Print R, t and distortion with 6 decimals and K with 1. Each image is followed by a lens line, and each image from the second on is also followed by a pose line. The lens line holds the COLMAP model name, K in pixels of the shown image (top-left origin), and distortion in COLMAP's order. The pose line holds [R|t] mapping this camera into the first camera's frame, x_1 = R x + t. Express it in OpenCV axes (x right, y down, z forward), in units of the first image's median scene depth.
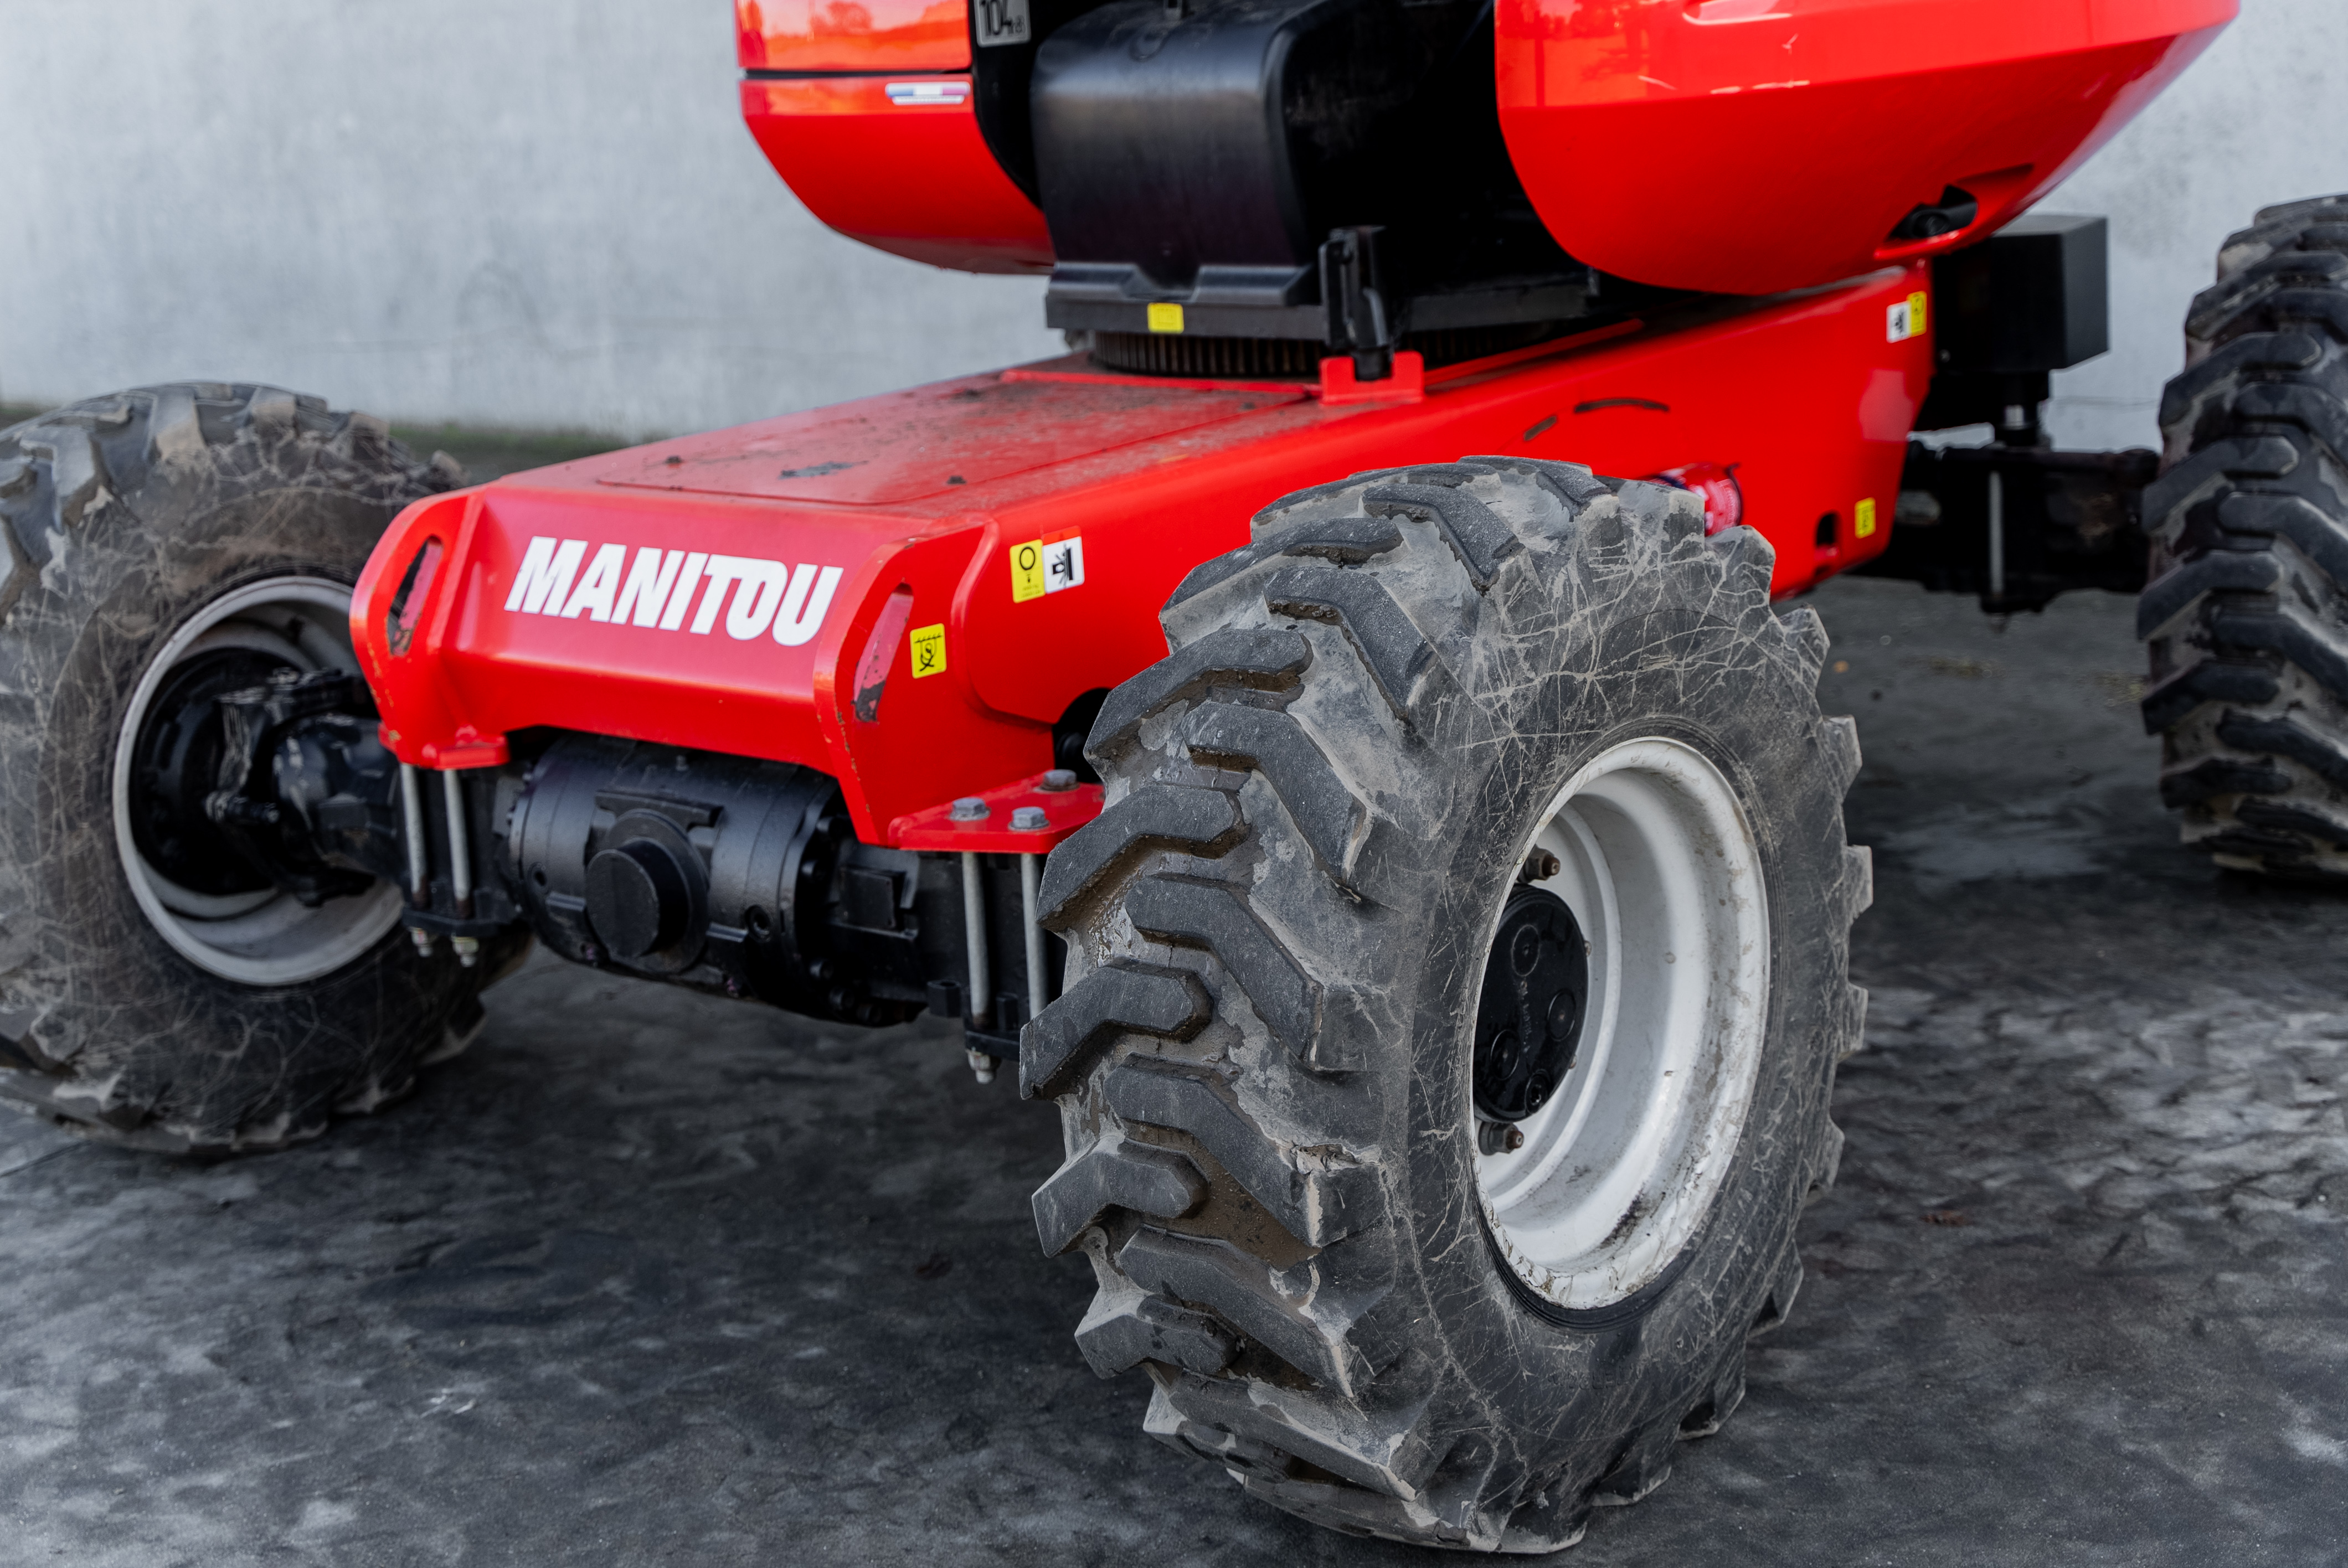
lens RADIAL K [[3274.1, 0, 1185.5], [0, 3274.1, 783.6], [0, 0, 1]] dist [-0.000579, 0.000000]
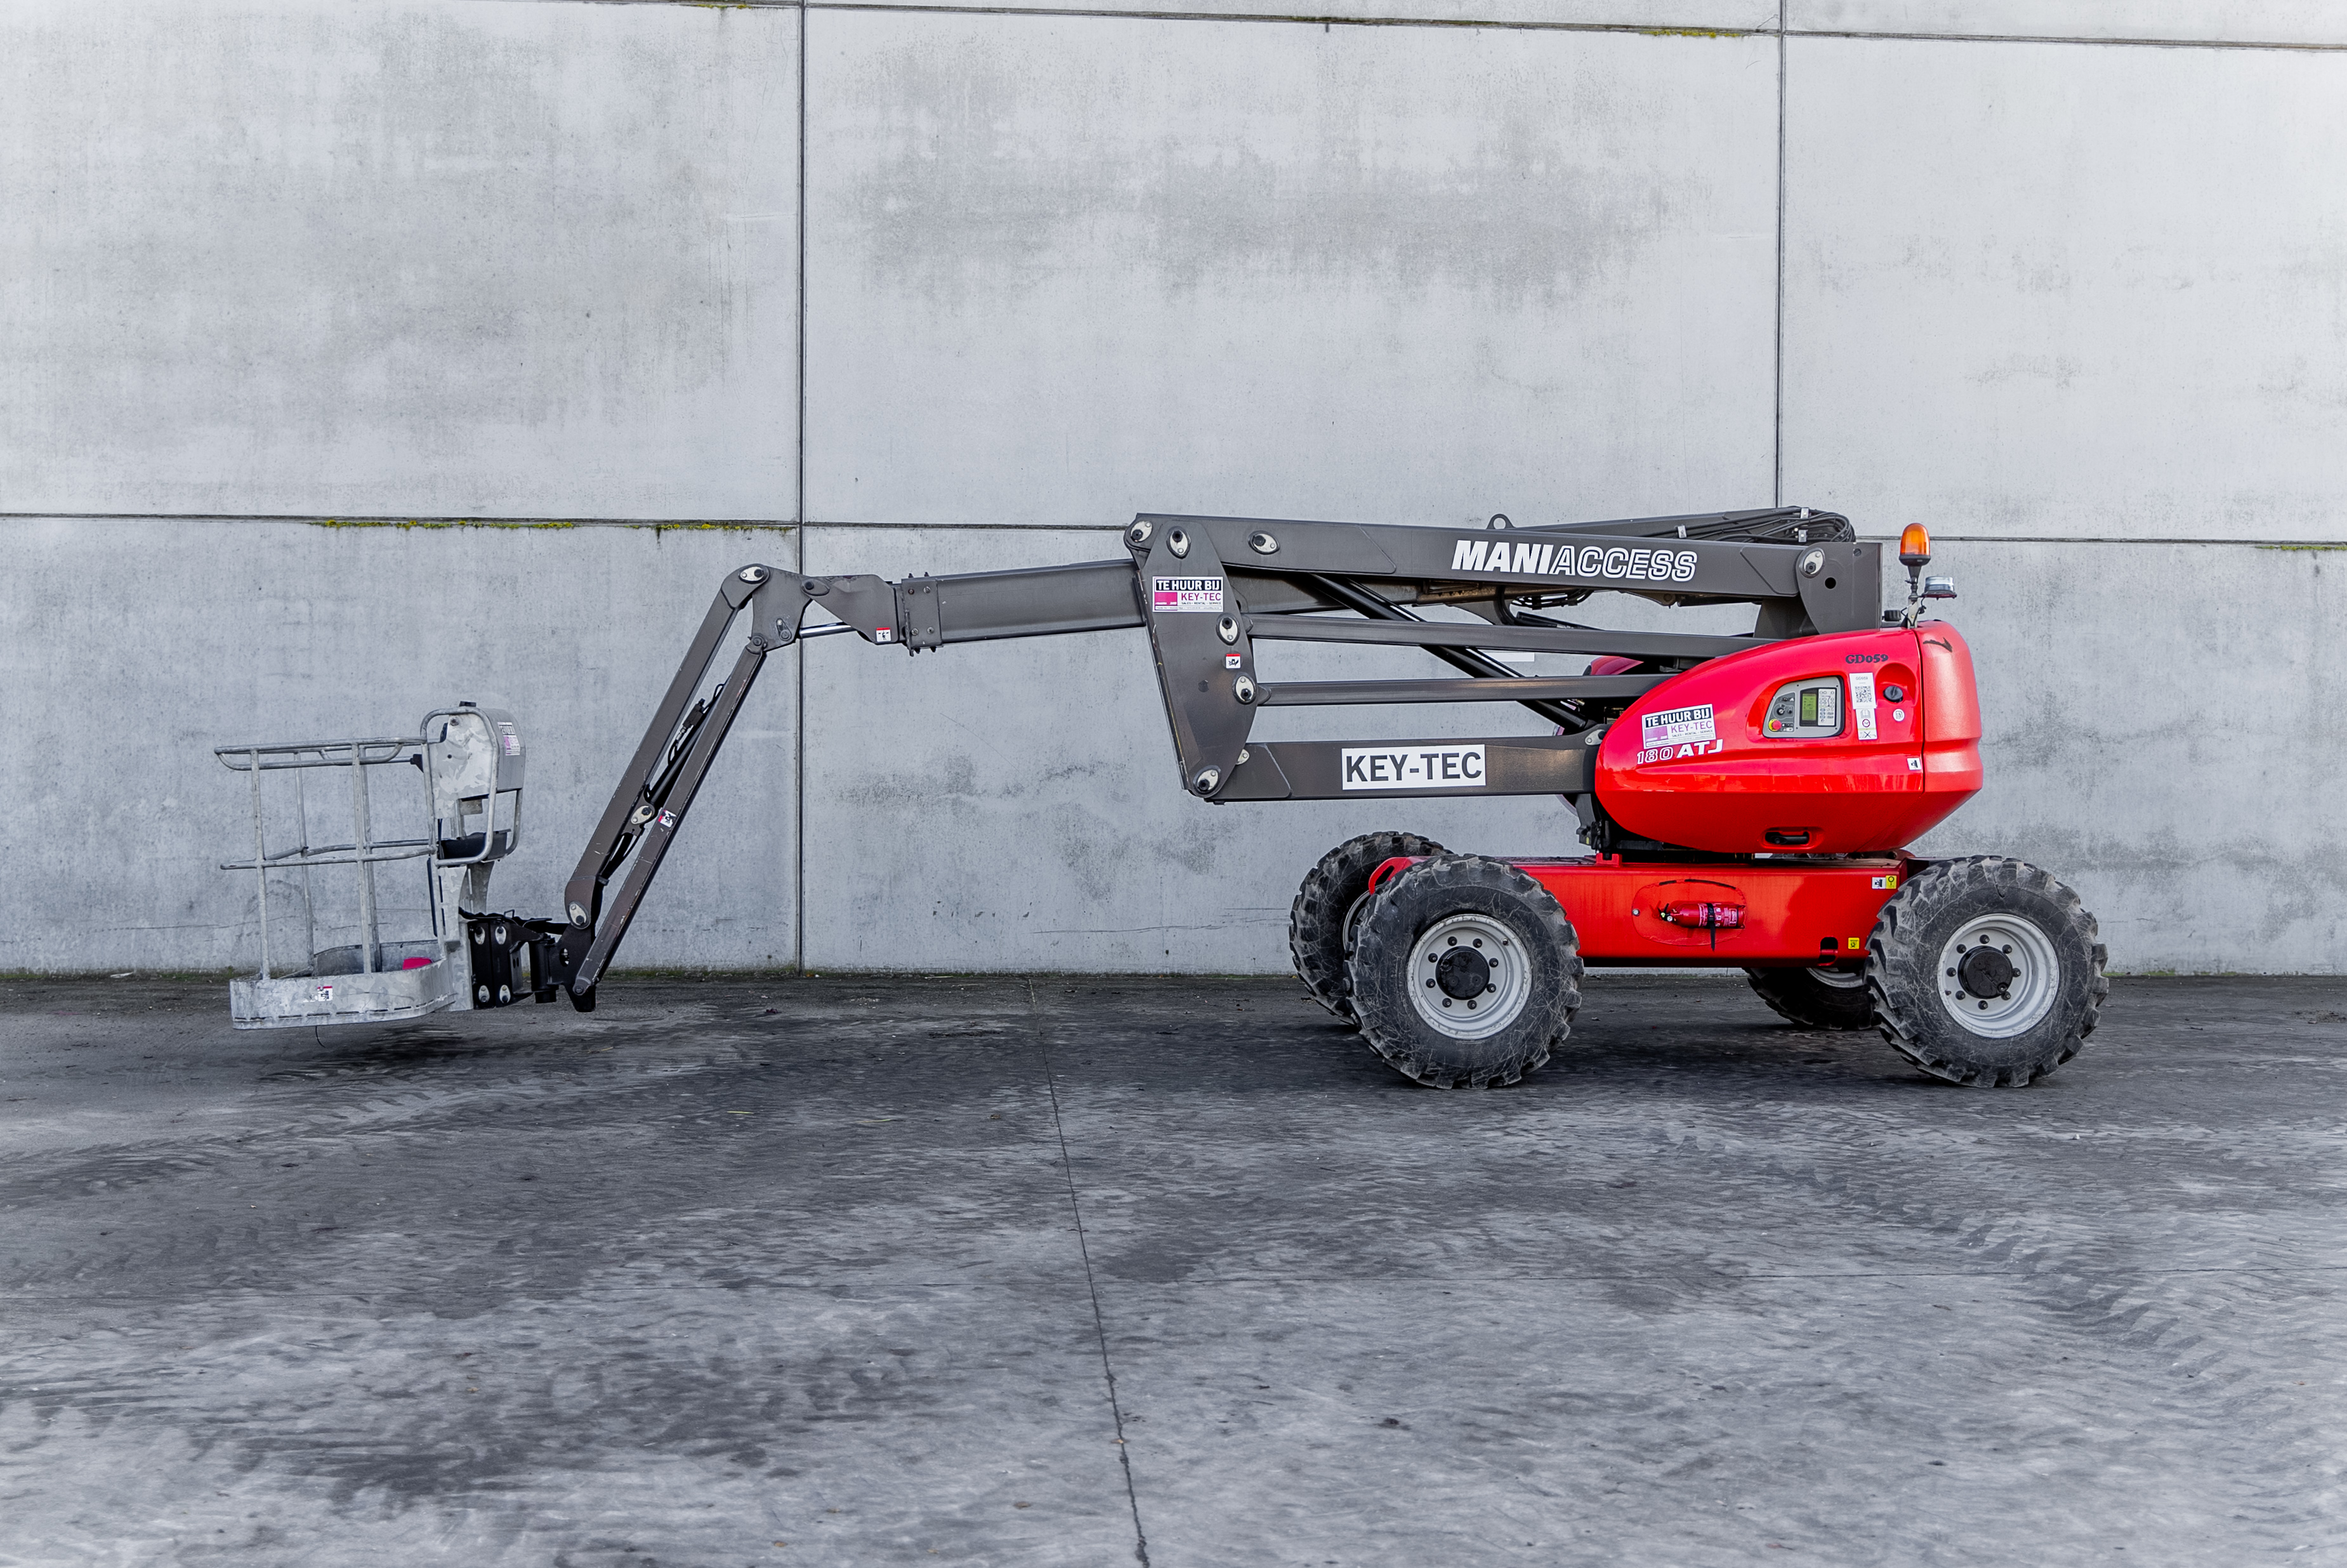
lens RADIAL K [[2579.1, 0, 1171.9], [0, 2579.1, 795.2], [0, 0, 1]] dist [-0.003934, 0.000000]
pose [[0.740332, 0.055244, 0.669967, -2.641558], [0.114652, 0.971640, -0.206813, 0.494973], [-0.662392, 0.229923, 0.713002, -1.234867]]
